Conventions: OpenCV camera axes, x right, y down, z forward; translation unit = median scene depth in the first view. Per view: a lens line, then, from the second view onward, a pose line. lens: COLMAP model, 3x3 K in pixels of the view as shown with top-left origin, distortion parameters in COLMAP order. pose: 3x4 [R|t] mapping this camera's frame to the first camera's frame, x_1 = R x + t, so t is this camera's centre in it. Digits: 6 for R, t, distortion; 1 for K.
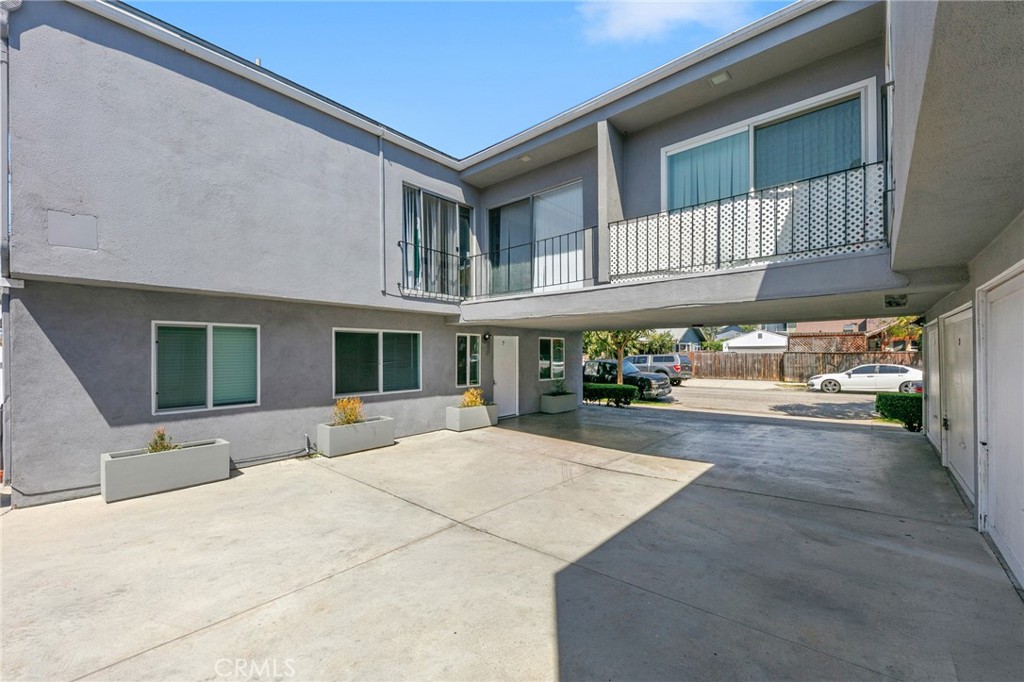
lens RADIAL K [[411.5, 0, 512.8], [0, 411.5, 350.9], [0, 0, 1]] dist [0.001036, -0.000029]
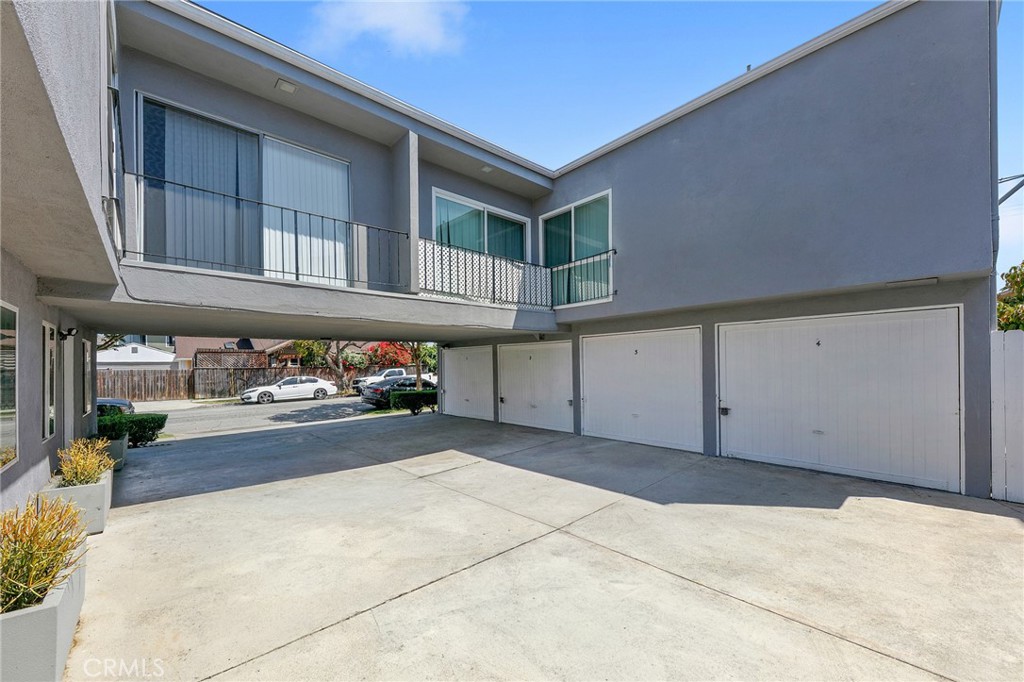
lens RADIAL K [[398.5, 0, 511.9], [0, 398.5, 363.7], [0, 0, 1]] dist [0.000957, 0.000097]
pose [[0.113005, 0.004192, 0.993586, -0.596795], [0.008104, 0.999954, -0.005141, 0.011548], [-0.993561, 0.008633, 0.112965, 0.541902]]
